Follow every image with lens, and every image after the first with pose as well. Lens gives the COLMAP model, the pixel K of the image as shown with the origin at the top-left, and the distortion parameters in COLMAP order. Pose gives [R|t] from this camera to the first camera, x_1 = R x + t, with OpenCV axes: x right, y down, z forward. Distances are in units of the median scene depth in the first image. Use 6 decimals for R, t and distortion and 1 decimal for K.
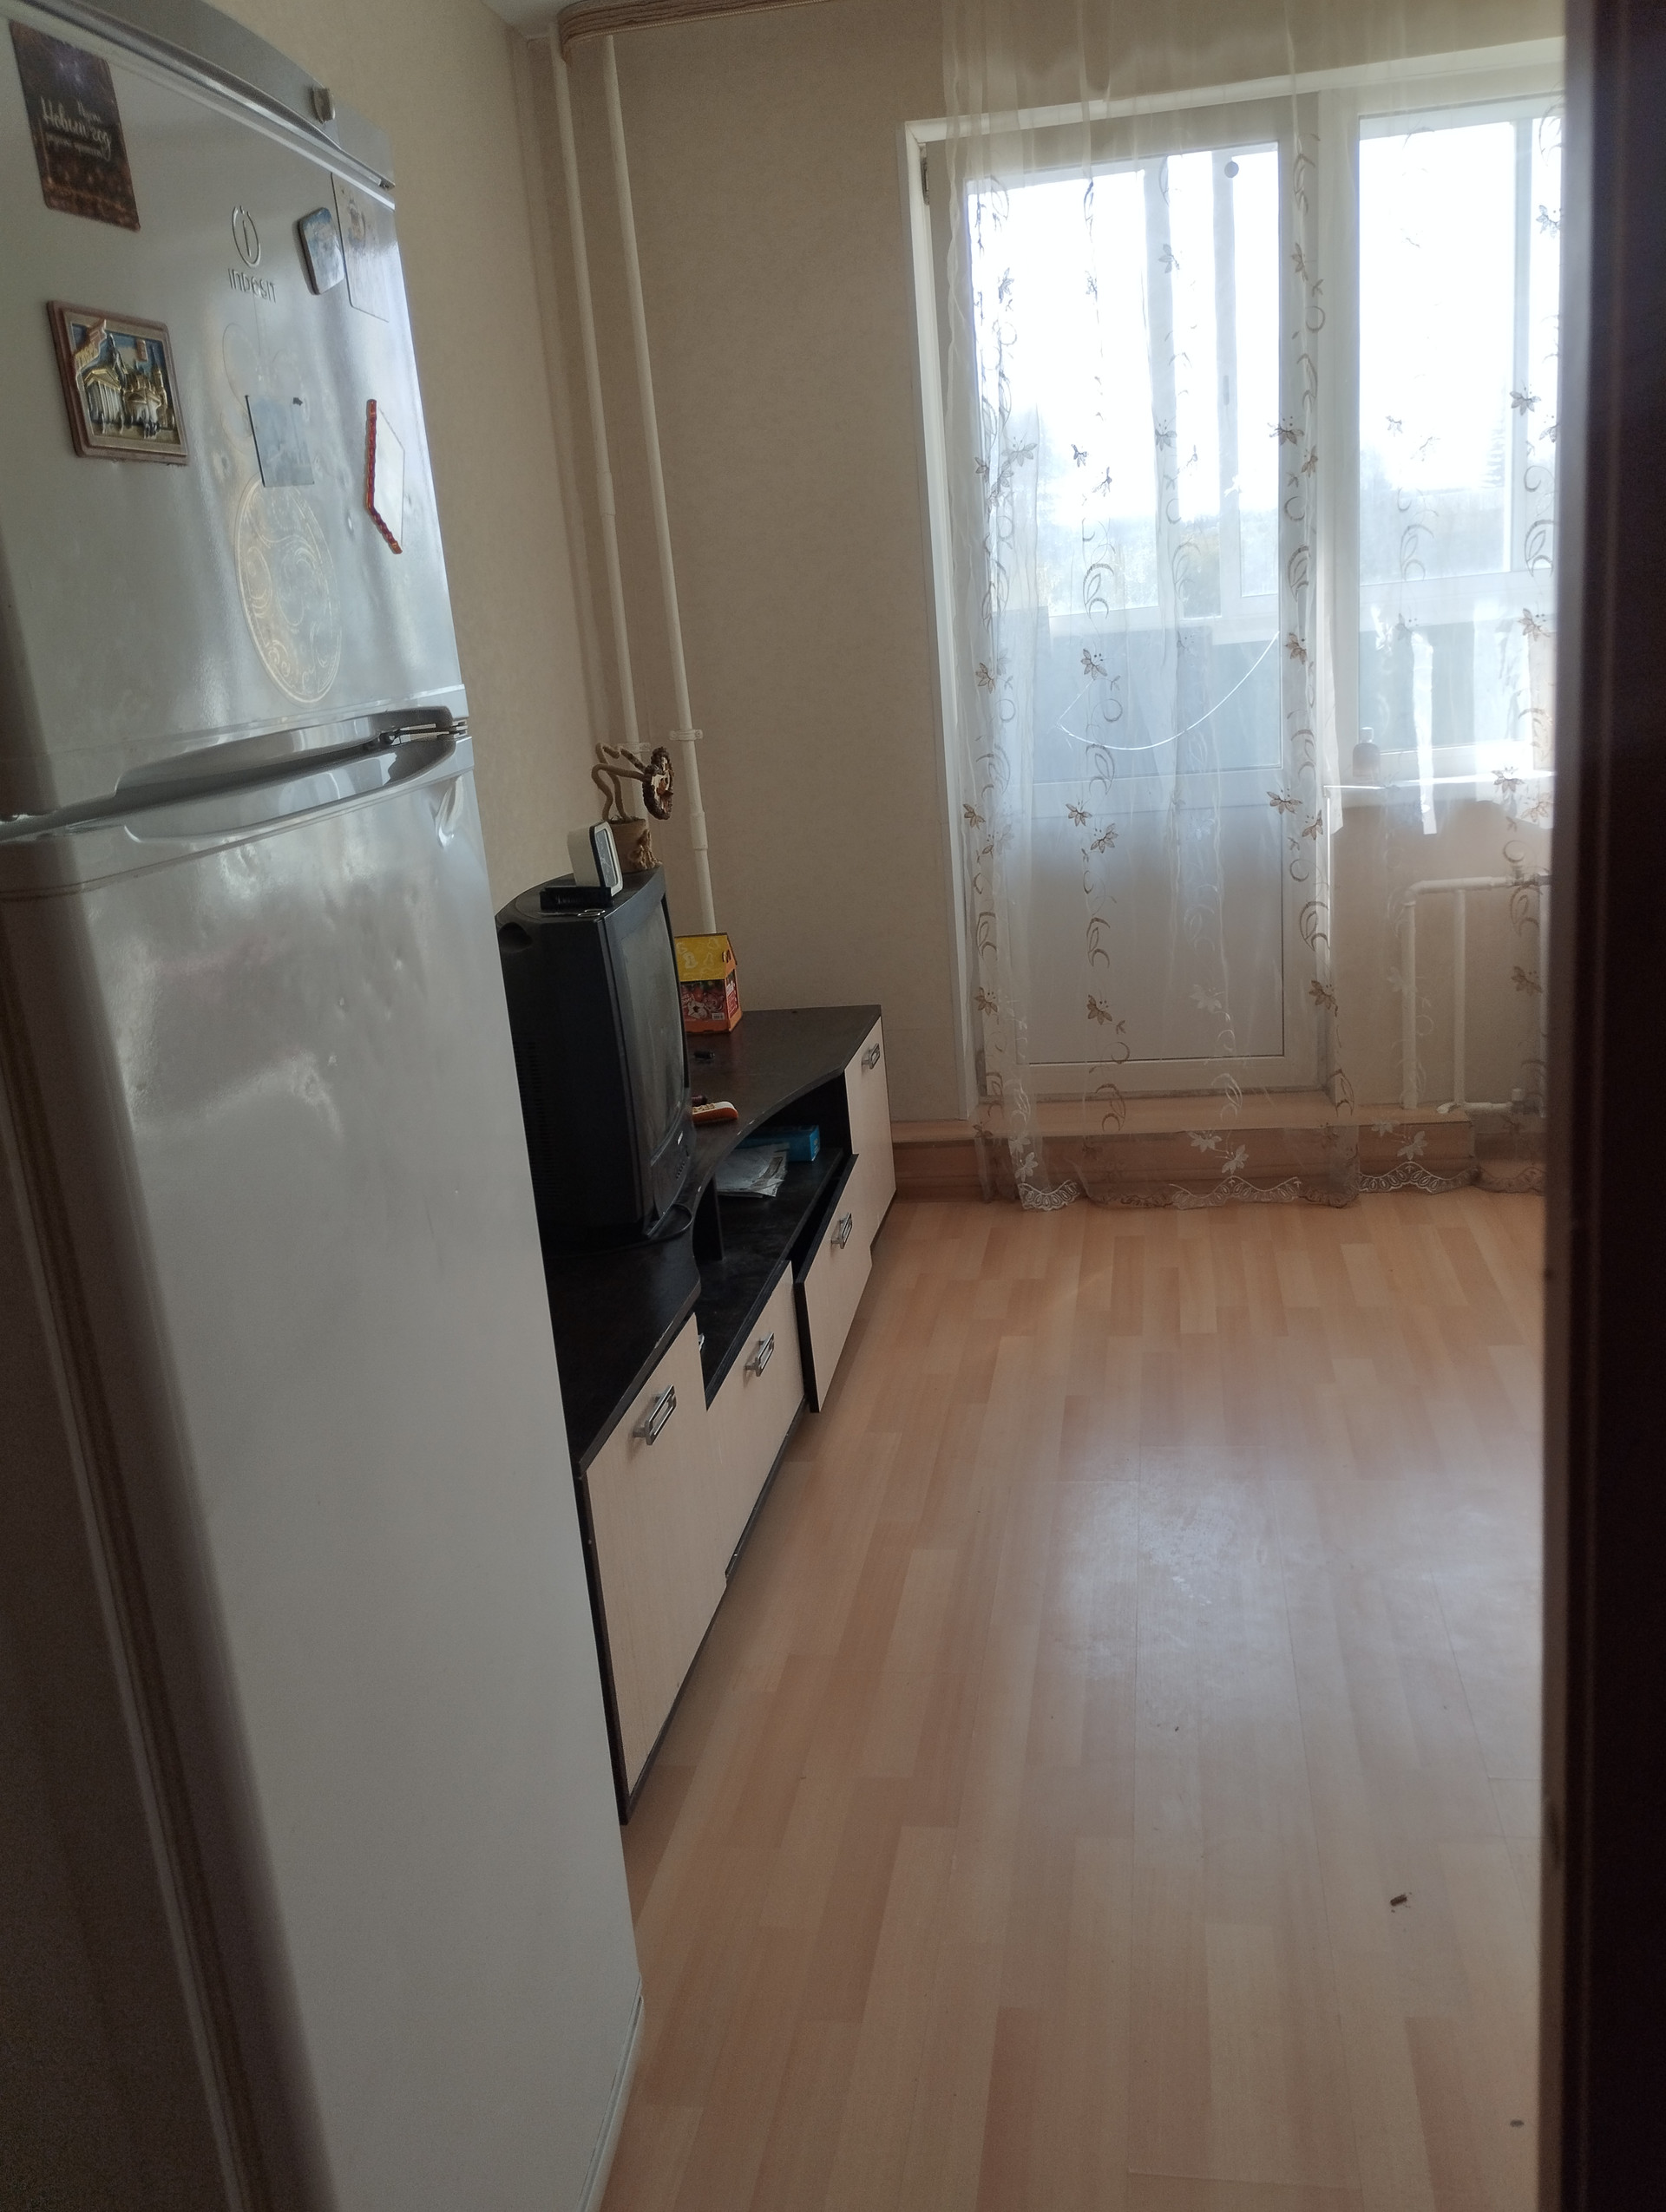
lens RADIAL K [[1843.4, 0, 826.8], [0, 1843.4, 1098.6], [0, 0, 1]] dist [0.087599, -0.123410]
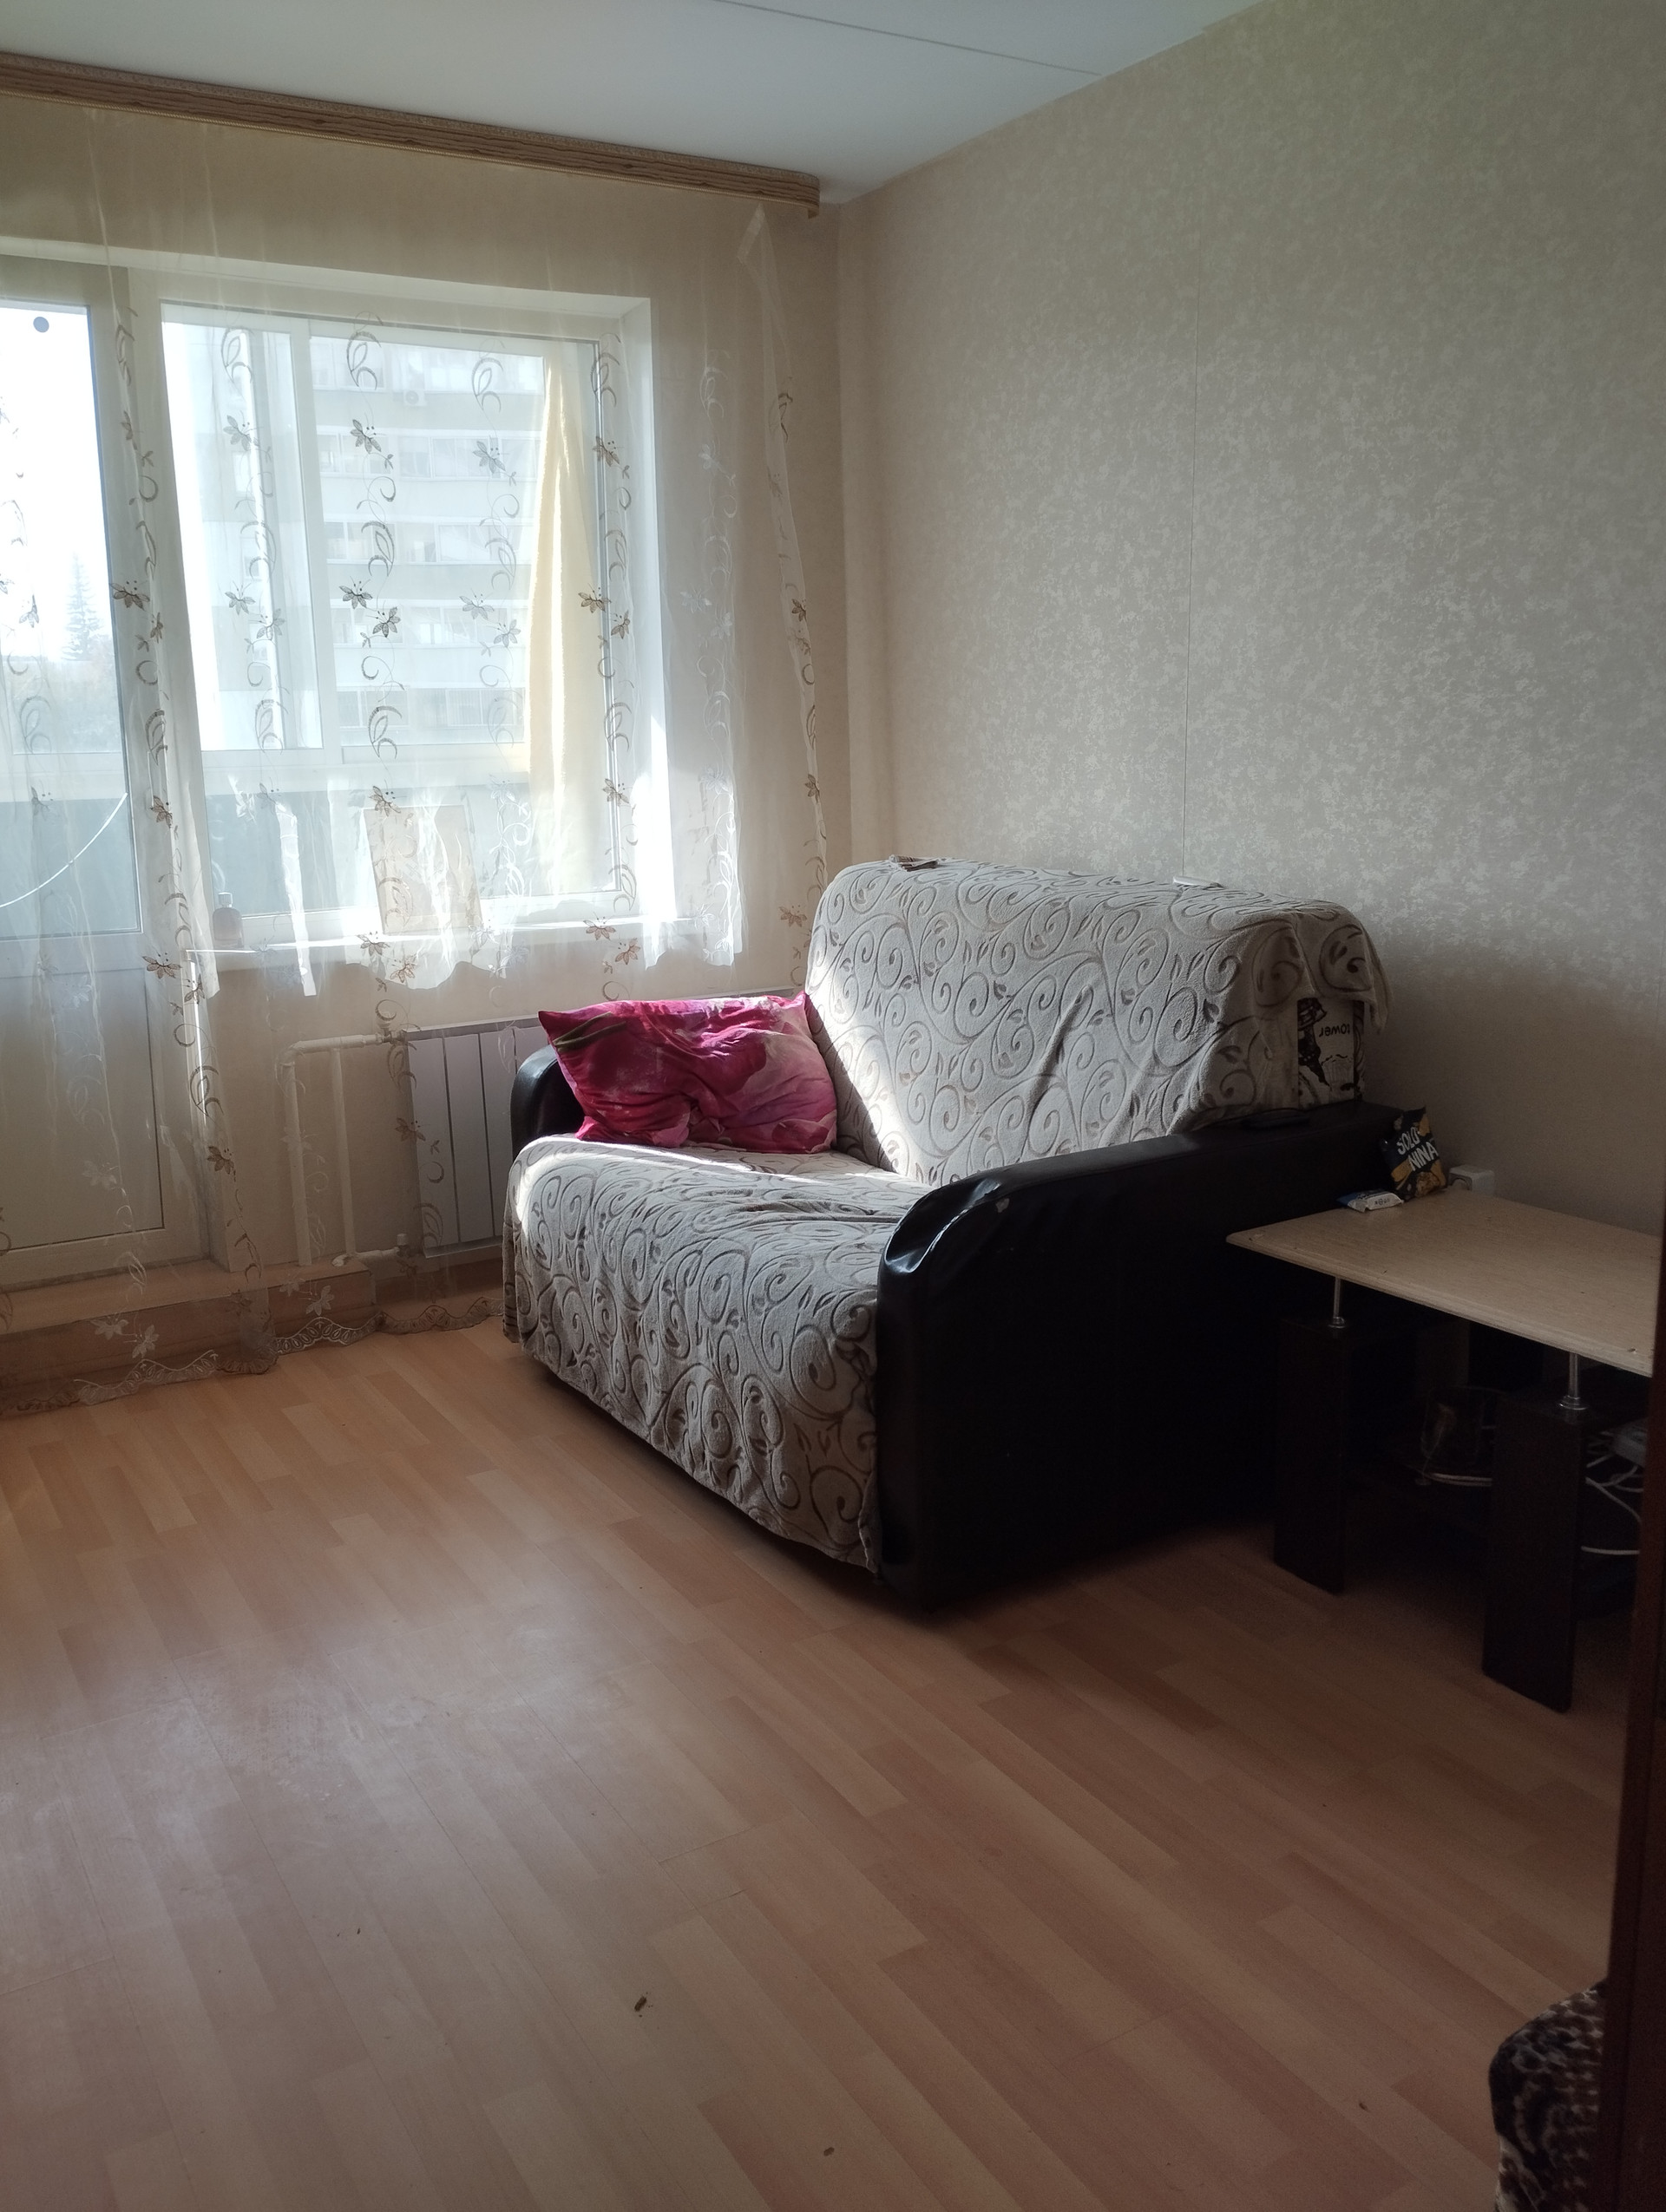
lens RADIAL K [[1843.4, 0, 826.8], [0, 1843.4, 1098.6], [0, 0, 1]] dist [0.087599, -0.123410]
pose [[0.755844, -0.063186, 0.651695, -0.128334], [0.121890, 0.991512, -0.045235, -0.004574], [-0.643306, 0.113626, 0.757131, 0.045790]]
